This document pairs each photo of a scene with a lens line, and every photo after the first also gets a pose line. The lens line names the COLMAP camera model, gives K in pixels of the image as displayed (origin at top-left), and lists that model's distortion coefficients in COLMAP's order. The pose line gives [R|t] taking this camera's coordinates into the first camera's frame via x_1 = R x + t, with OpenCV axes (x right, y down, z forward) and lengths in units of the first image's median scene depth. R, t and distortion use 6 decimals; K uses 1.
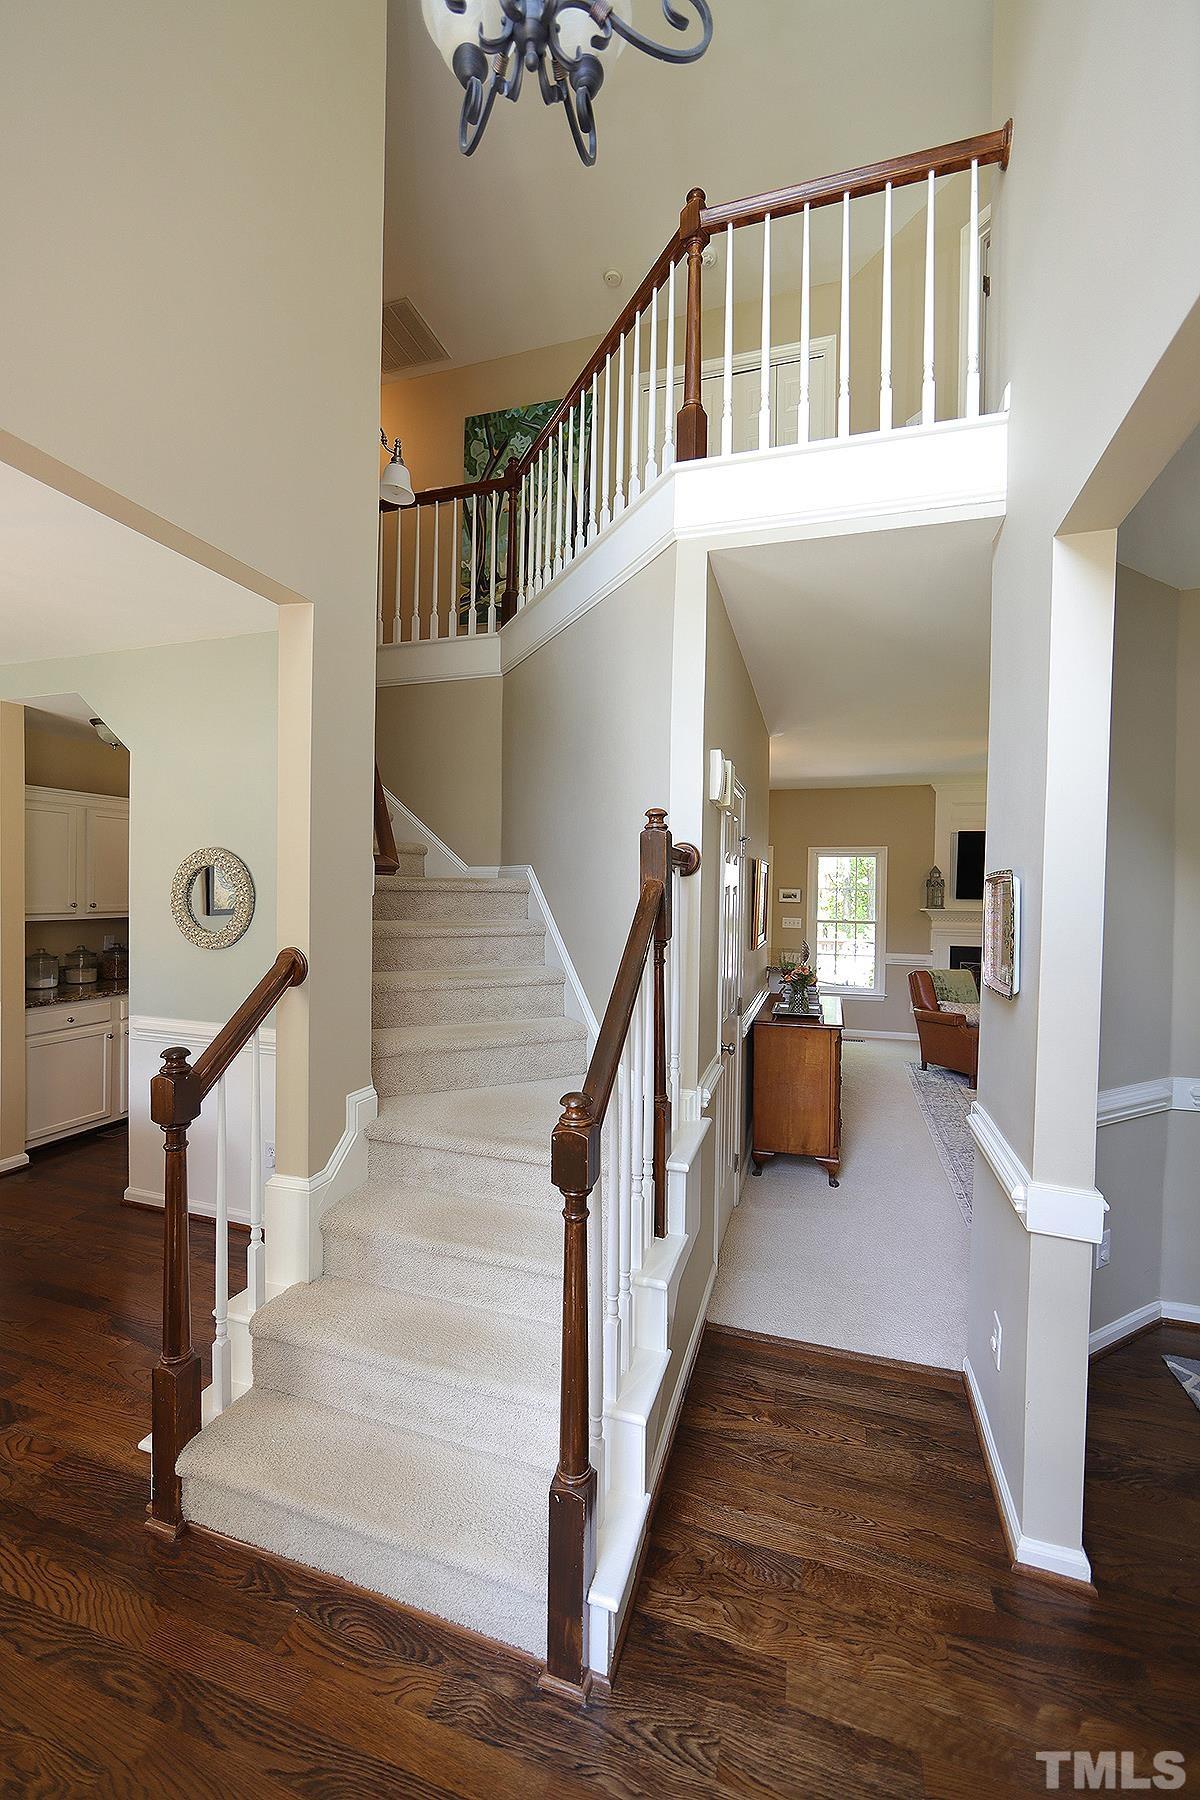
lens RADIAL K [[709.1, 0, 604.7], [0, 709.1, 903.6], [0, 0, 1]] dist [-0.007920, 0.001500]
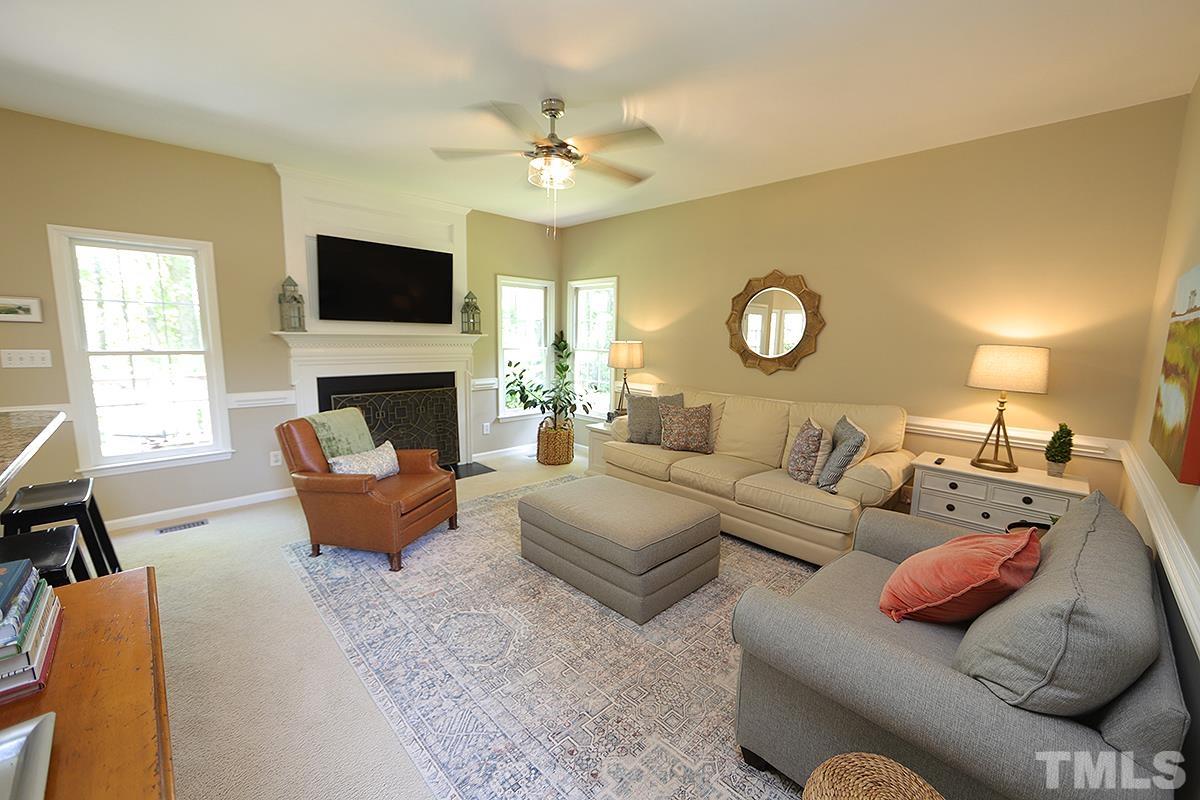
lens RADIAL K [[472.7, 0, 600.8], [0, 472.7, 398.4], [0, 0, 1]] dist [-0.007920, 0.001500]
pose [[0.463129, -0.123663, 0.877621, 0.177810], [0.001419, 0.990320, 0.138794, 0.009629], [-0.886290, -0.063034, 0.458822, 0.515353]]
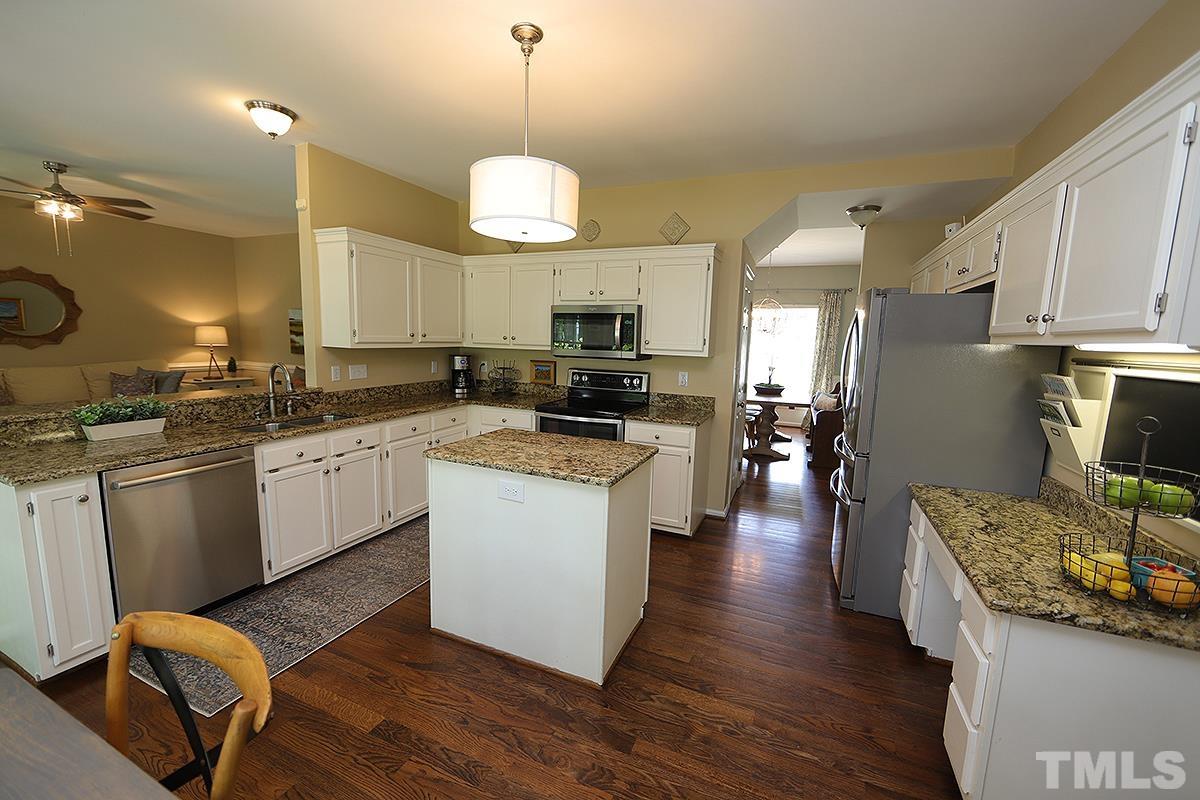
lens RADIAL K [[472.7, 0, 602.2], [0, 472.7, 402.7], [0, 0, 1]] dist [-0.007920, 0.001500]
pose [[-0.994637, -0.056142, 0.086861, -0.218405], [-0.041926, 0.986612, 0.157604, -0.011248], [-0.094547, 0.153117, -0.983675, 1.354776]]
